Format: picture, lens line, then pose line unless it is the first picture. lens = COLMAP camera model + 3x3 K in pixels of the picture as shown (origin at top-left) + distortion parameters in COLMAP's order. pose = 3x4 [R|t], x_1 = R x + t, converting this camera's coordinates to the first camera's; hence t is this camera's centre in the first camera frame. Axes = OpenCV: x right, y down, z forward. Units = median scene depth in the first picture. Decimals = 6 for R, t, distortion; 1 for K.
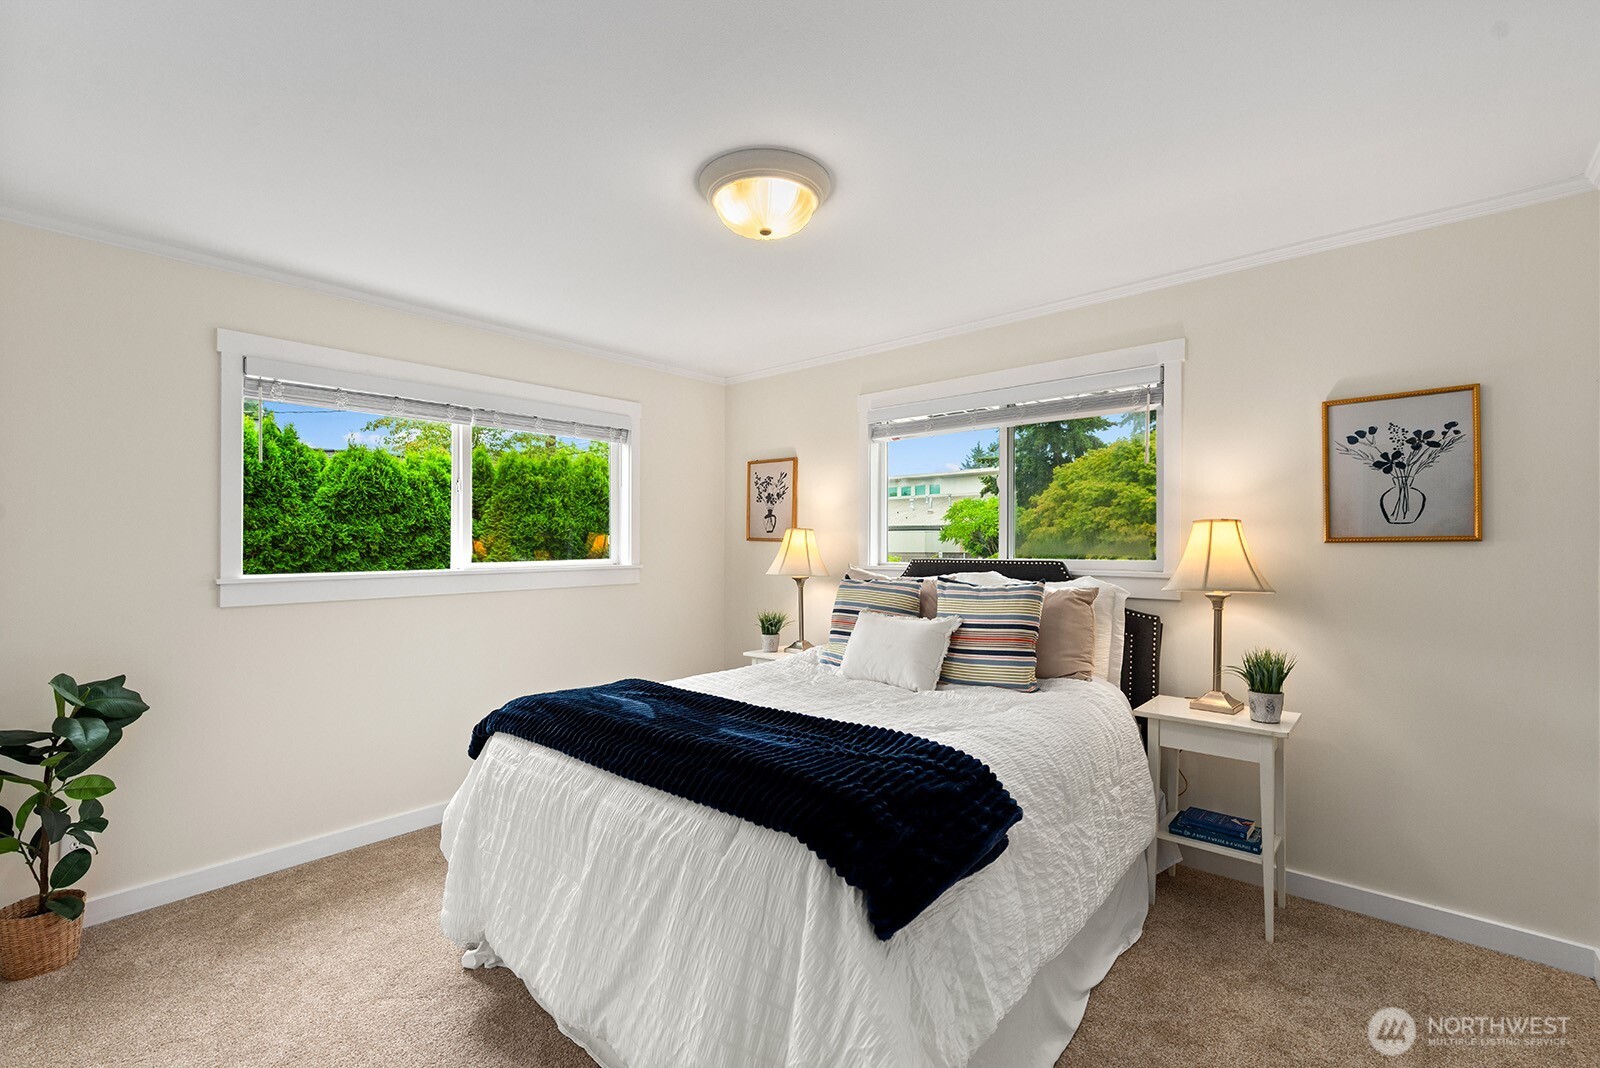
lens RADIAL K [[707.6, 0, 796.1], [0, 707.6, 547.2], [0, 0, 1]] dist [-0.000487, -0.000190]
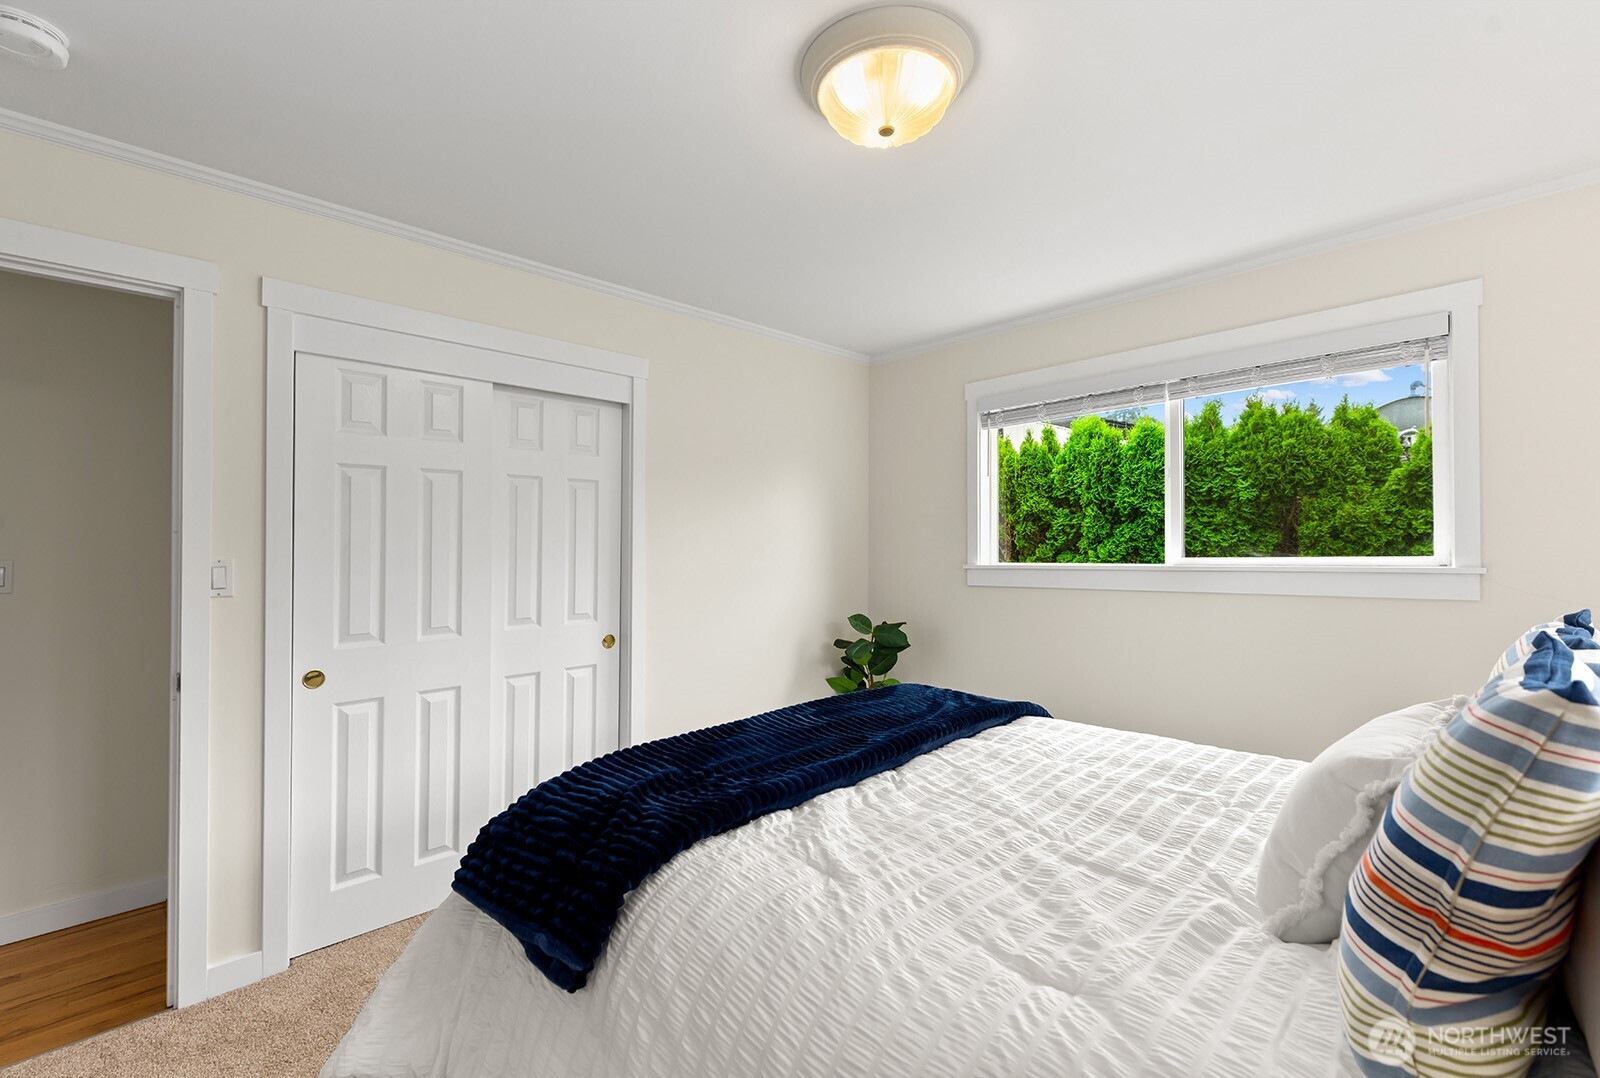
lens RADIAL K [[698.9, 0, 800.0], [0, 698.9, 539.0], [0, 0, 1]] dist [0.000879, 0.000038]
pose [[-0.083092, -0.006894, -0.996518, 0.375121], [0.011629, 0.999901, -0.007887, 0.000361], [0.996474, -0.012244, -0.083004, 0.516298]]
